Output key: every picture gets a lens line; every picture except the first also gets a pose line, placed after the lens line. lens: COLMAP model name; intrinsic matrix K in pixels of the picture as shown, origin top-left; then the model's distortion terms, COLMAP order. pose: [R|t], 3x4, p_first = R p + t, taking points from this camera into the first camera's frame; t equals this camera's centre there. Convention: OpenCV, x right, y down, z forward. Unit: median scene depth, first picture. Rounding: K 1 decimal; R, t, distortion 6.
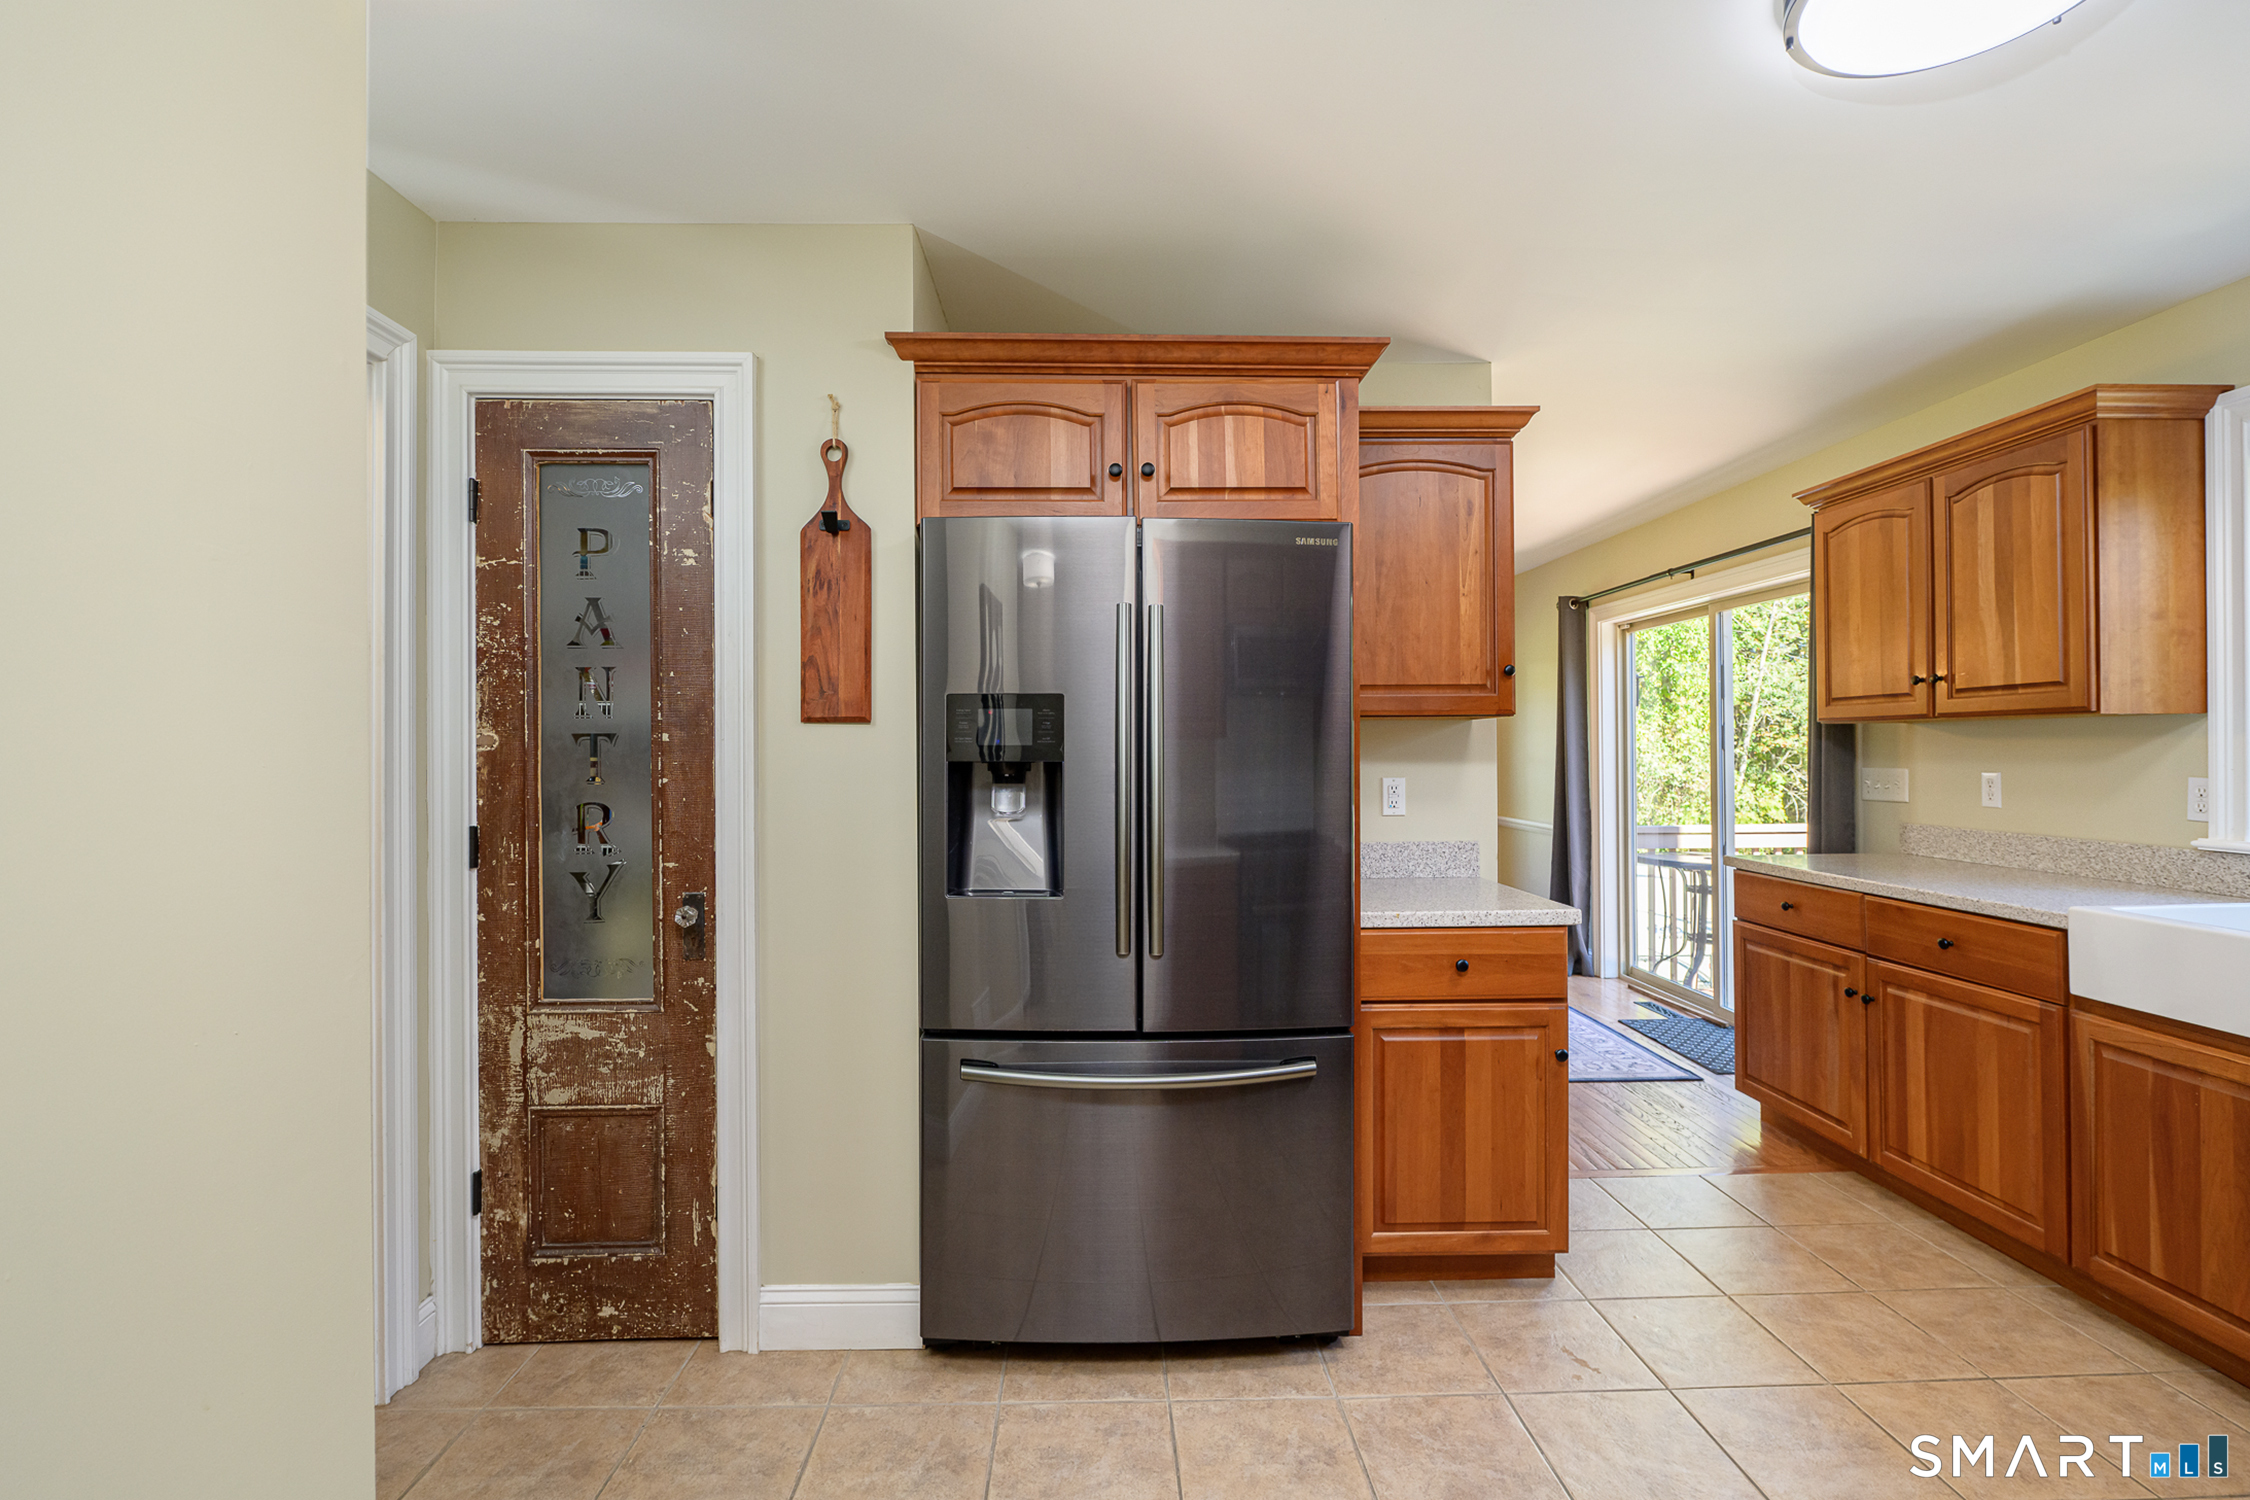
lens RADIAL K [[1042.2, 0, 1122.9], [0, 1042.2, 744.2], [0, 0, 1]] dist [0.002318, -0.000255]
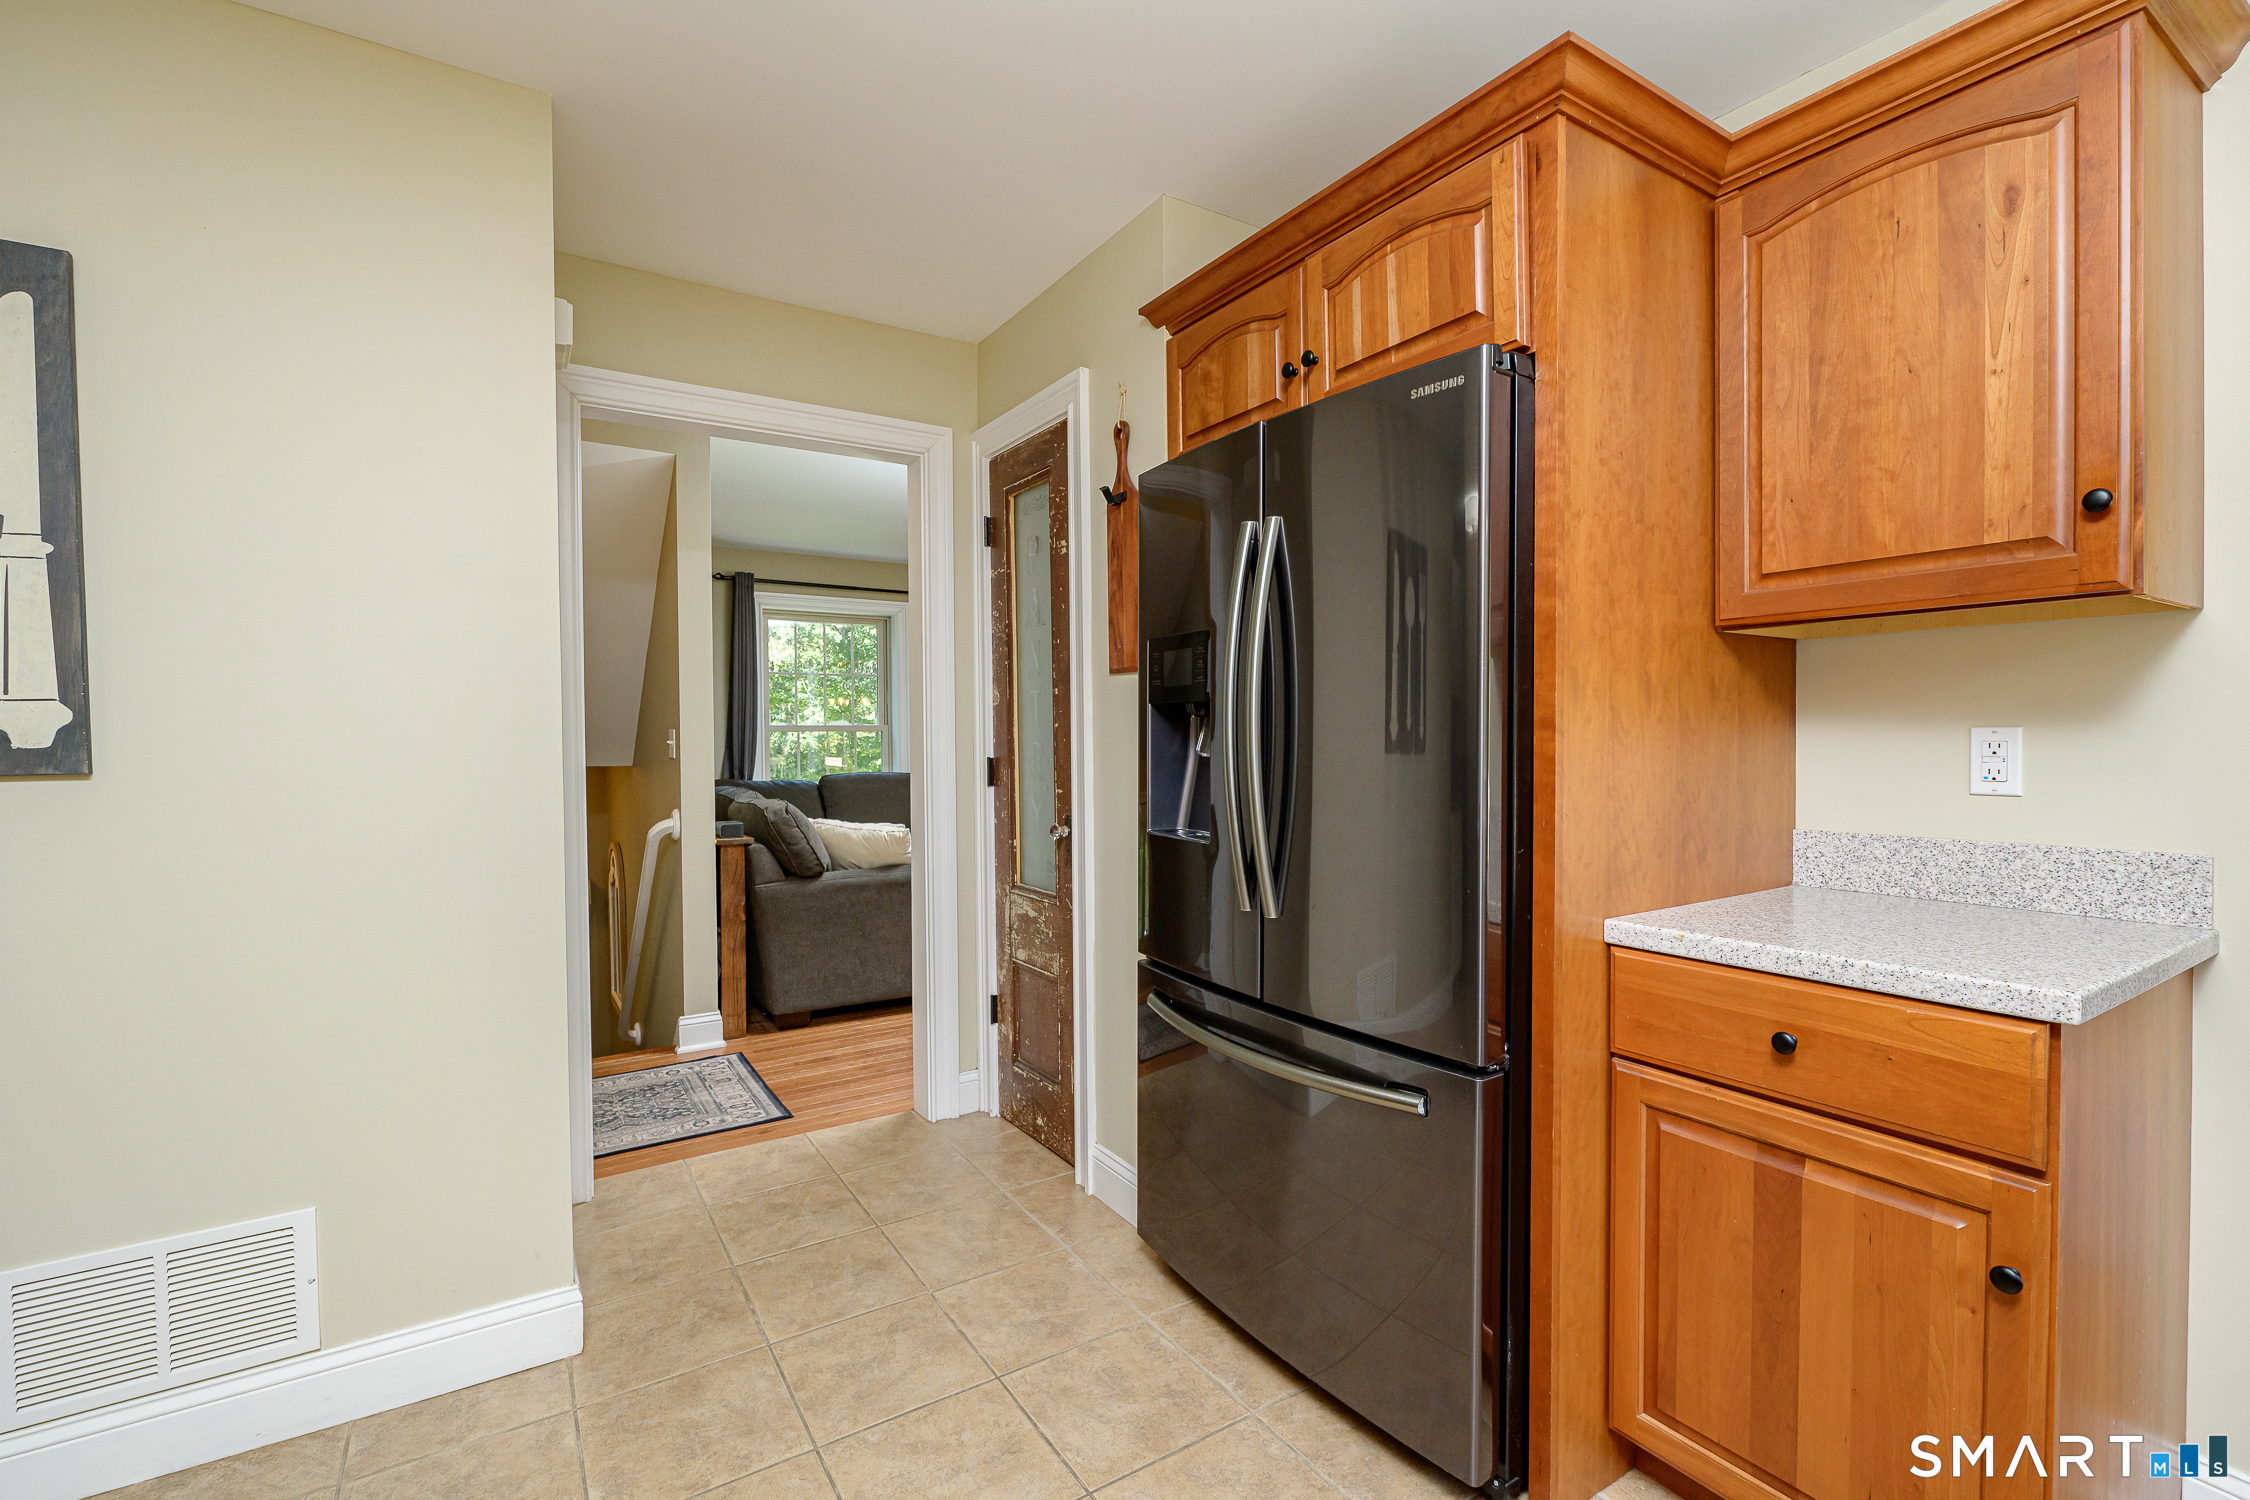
lens RADIAL K [[1012.3, 0, 1121.2], [0, 1012.3, 750.8], [0, 0, 1]] dist [-0.003227, -0.001008]
pose [[0.503872, 0.015704, -0.863635, 0.660434], [0.009229, 0.999680, 0.023562, 0.037431], [0.863729, -0.019842, 0.503566, 0.435936]]
